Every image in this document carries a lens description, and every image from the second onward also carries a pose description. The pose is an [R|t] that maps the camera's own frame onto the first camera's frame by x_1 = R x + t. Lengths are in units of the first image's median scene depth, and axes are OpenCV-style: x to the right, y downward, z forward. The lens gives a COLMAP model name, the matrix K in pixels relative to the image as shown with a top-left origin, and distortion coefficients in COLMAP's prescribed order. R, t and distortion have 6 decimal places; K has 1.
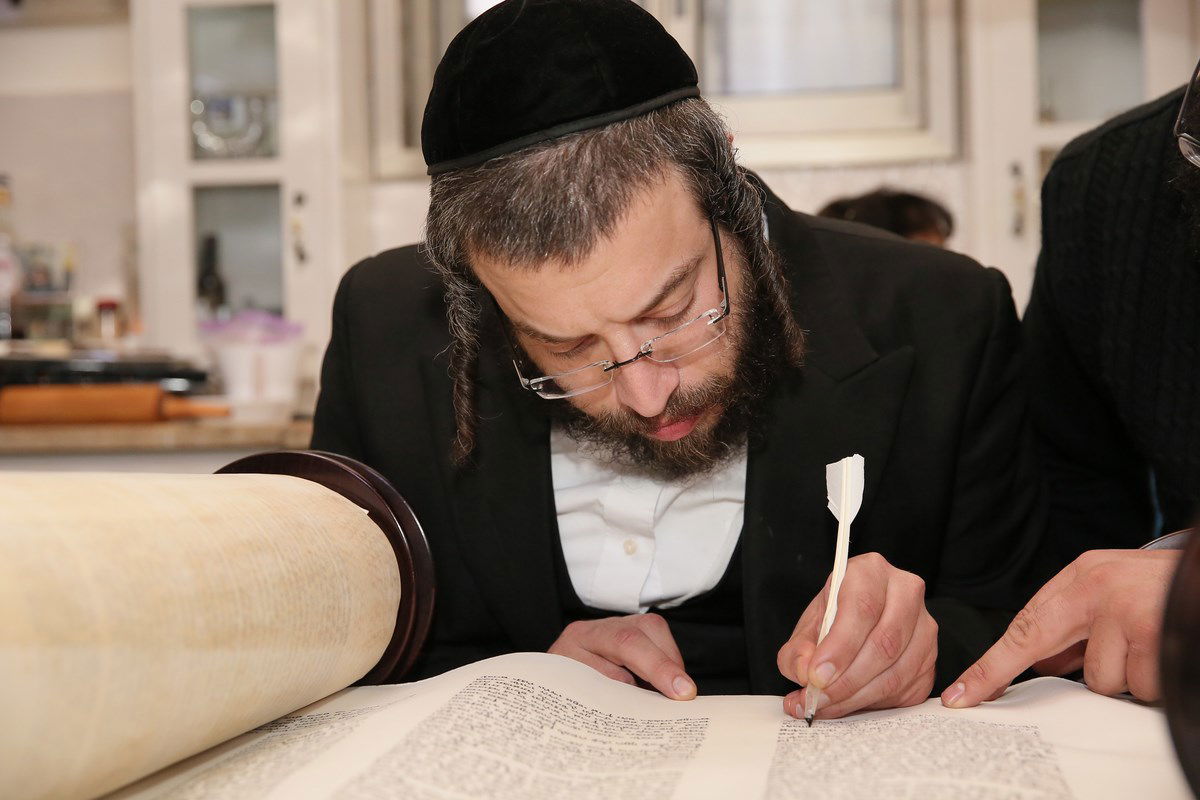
lens RADIAL K [[1780.3, 0, 600.0], [0, 1780.3, 400.0], [0, 0, 1]] dist [0.363173, 0.015117]
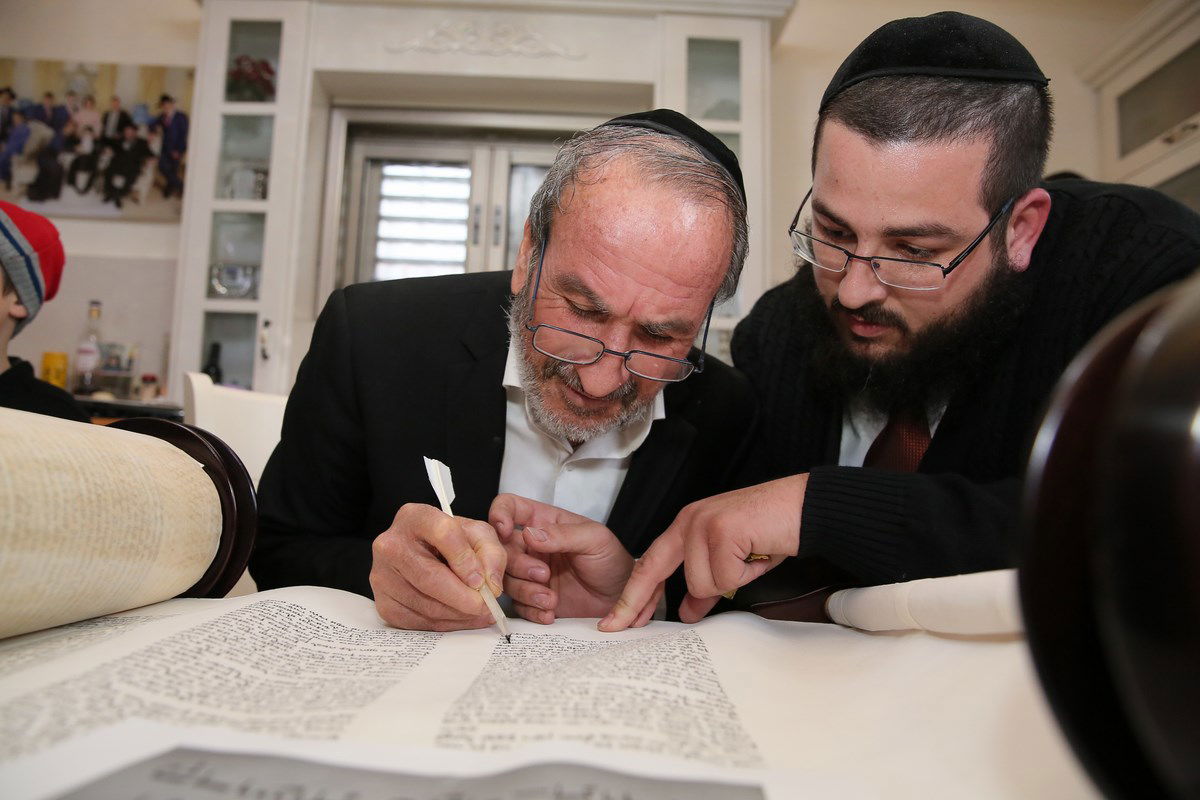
lens RADIAL K [[867.0, 0, 600.0], [0, 867.0, 400.0], [0, 0, 1]] dist [-0.077967, 0.080092]
pose [[0.986368, 0.063228, 0.151920, 0.066704], [-0.047991, 0.993631, -0.101950, 0.072660], [-0.157399, 0.093269, 0.983121, 0.374283]]
